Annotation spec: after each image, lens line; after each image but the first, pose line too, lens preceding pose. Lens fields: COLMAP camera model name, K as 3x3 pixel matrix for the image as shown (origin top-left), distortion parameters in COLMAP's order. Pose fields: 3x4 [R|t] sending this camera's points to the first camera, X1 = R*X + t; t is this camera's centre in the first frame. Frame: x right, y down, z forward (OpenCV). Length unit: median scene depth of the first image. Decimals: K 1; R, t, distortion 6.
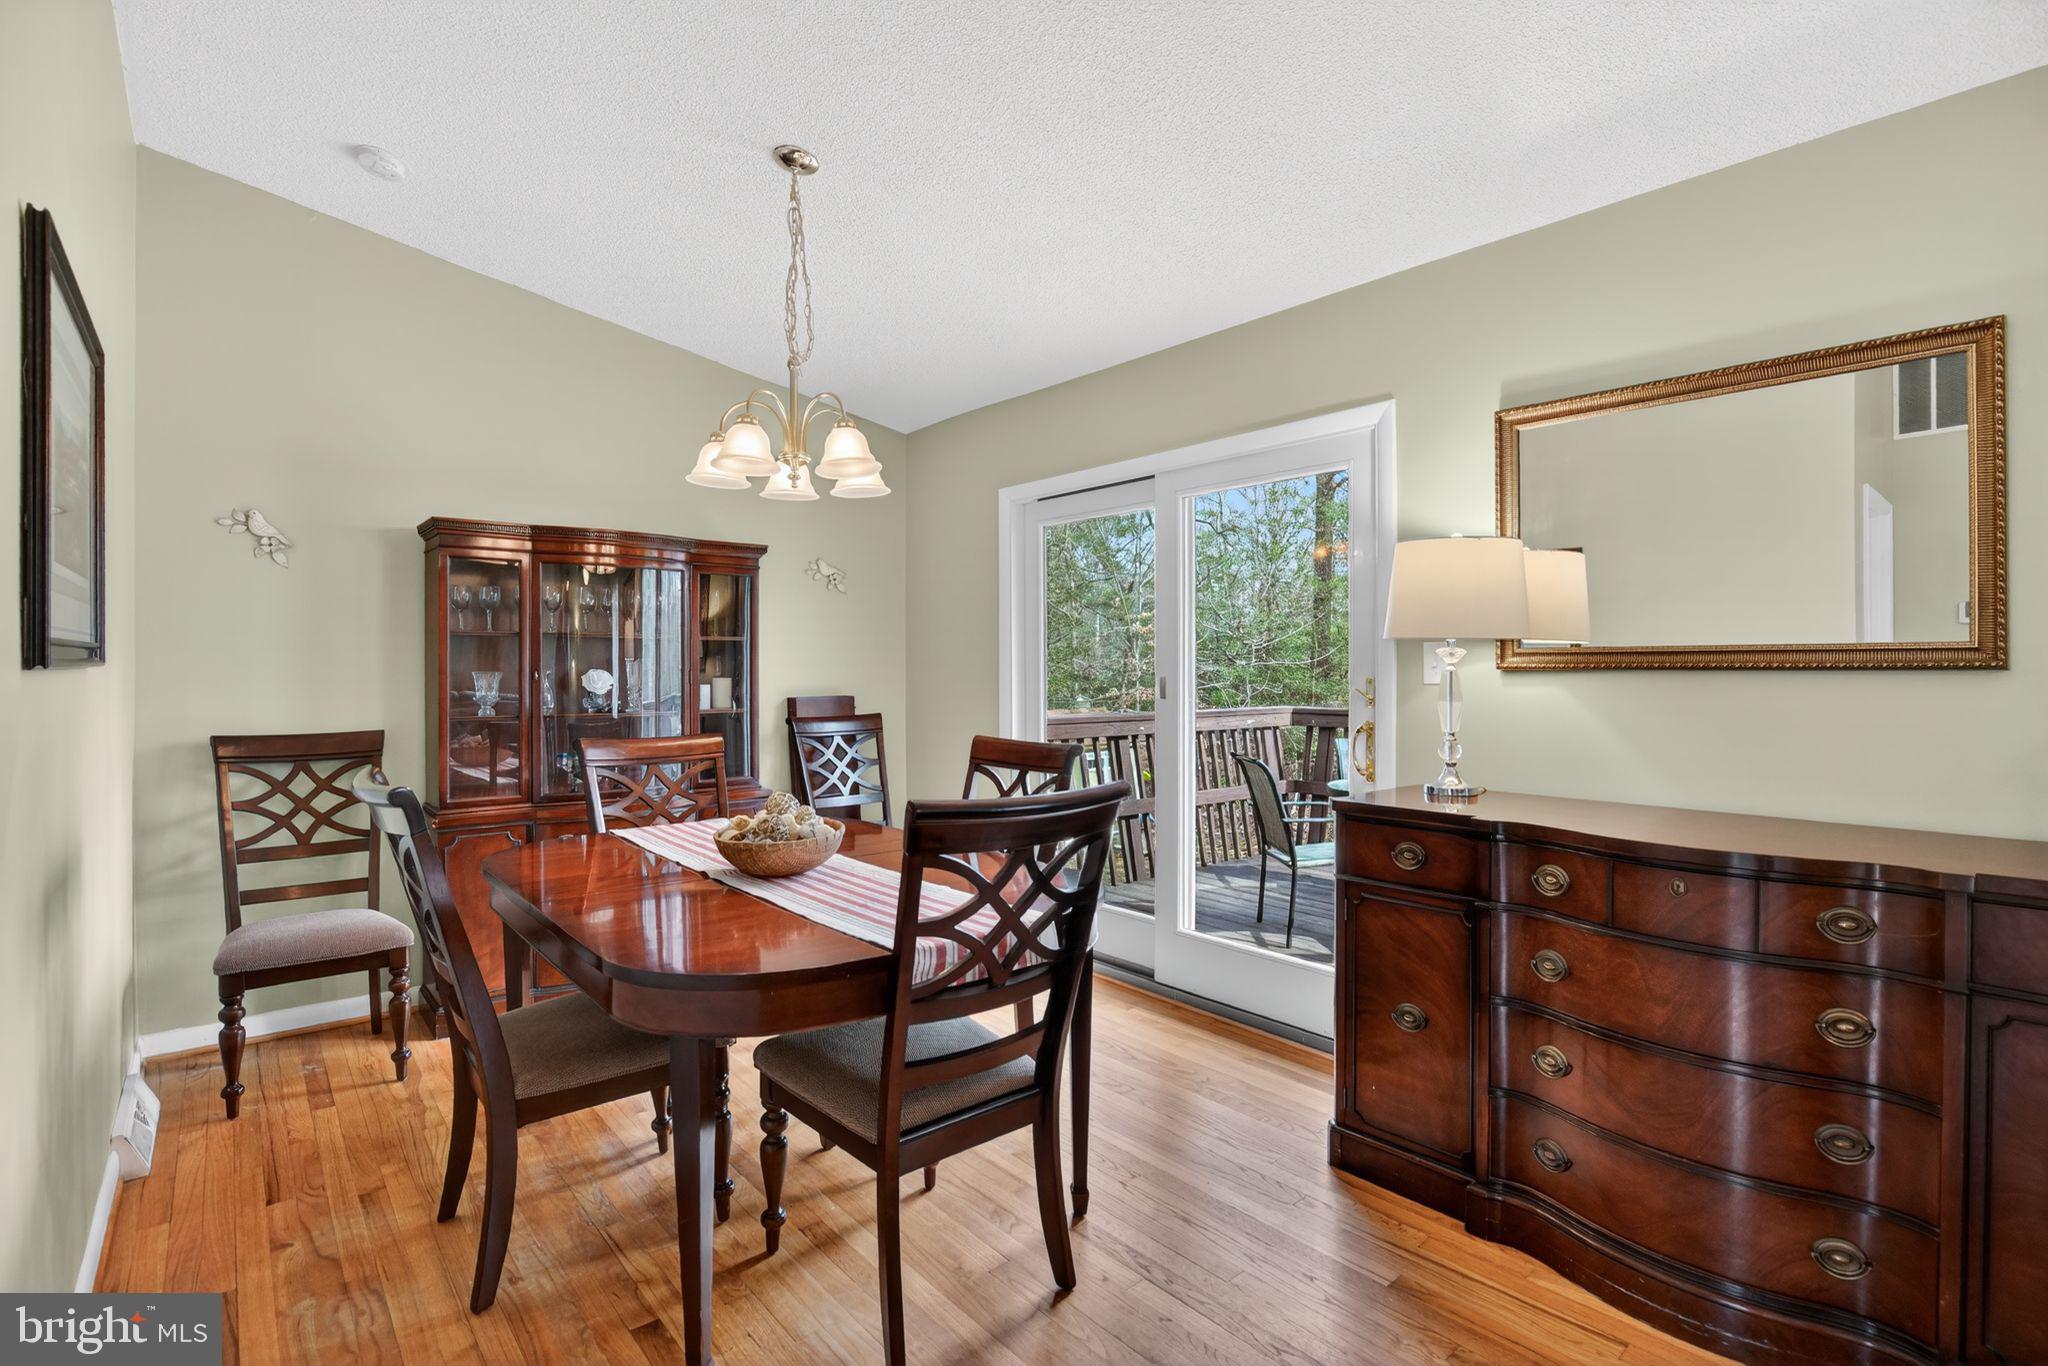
lens RADIAL K [[941.7, 0, 1031.9], [0, 941.7, 667.3], [0, 0, 1]] dist [-0.022700, -0.000149]
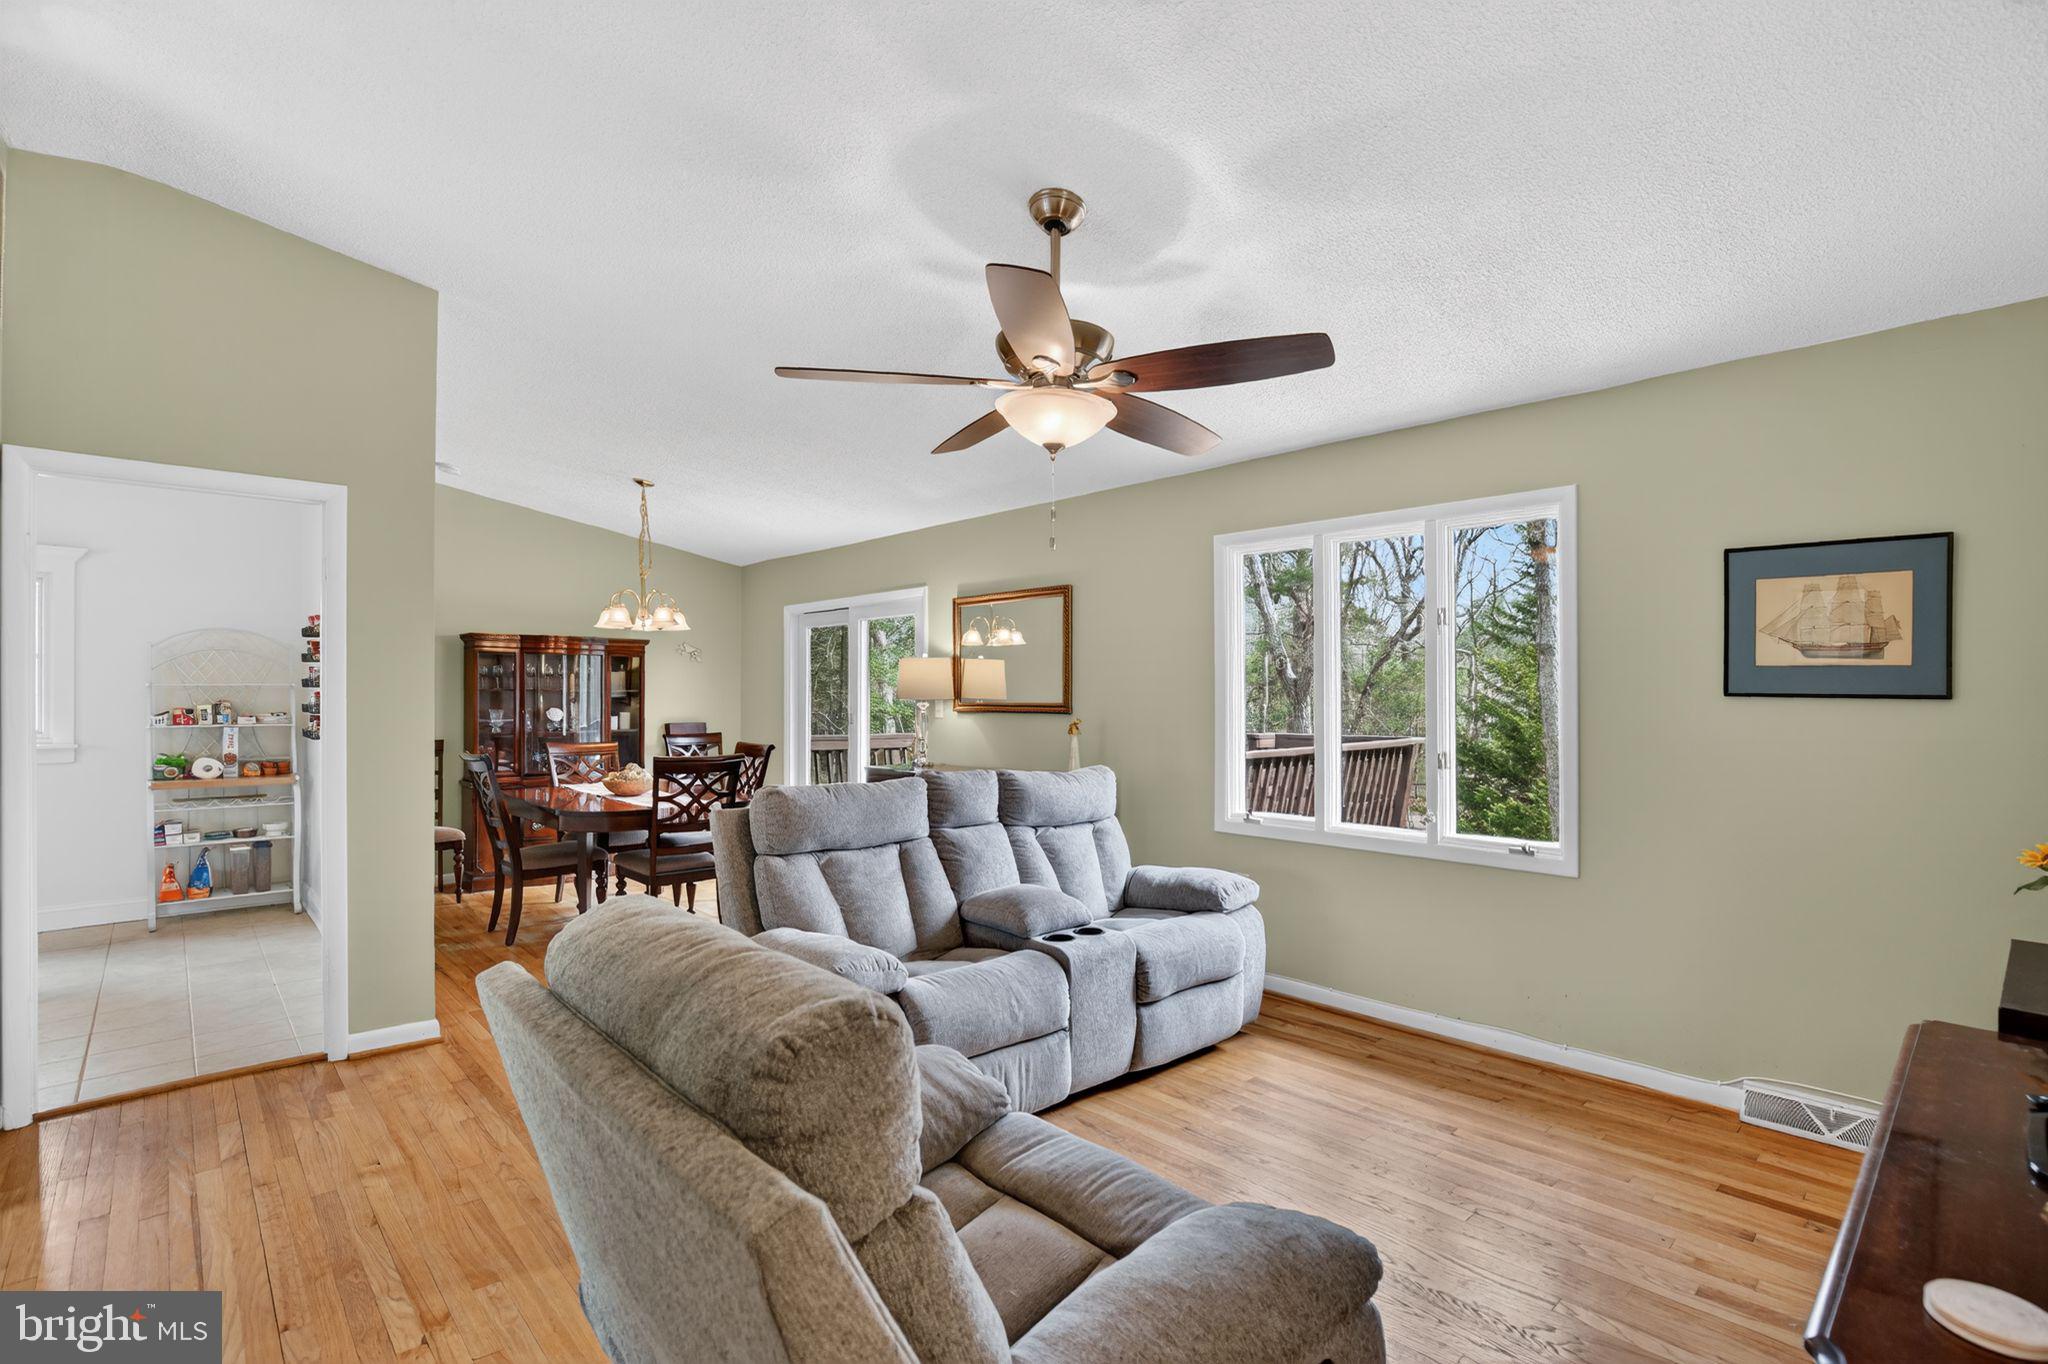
lens RADIAL K [[981.4, 0, 1029.3], [0, 981.4, 693.3], [0, 0, 1]] dist [-0.001460, 0.000006]
pose [[0.999896, 0.002935, 0.014125, 0.478930], [-0.002965, 0.999993, 0.002137, -0.036021], [-0.014119, -0.002179, 0.999898, -1.021116]]
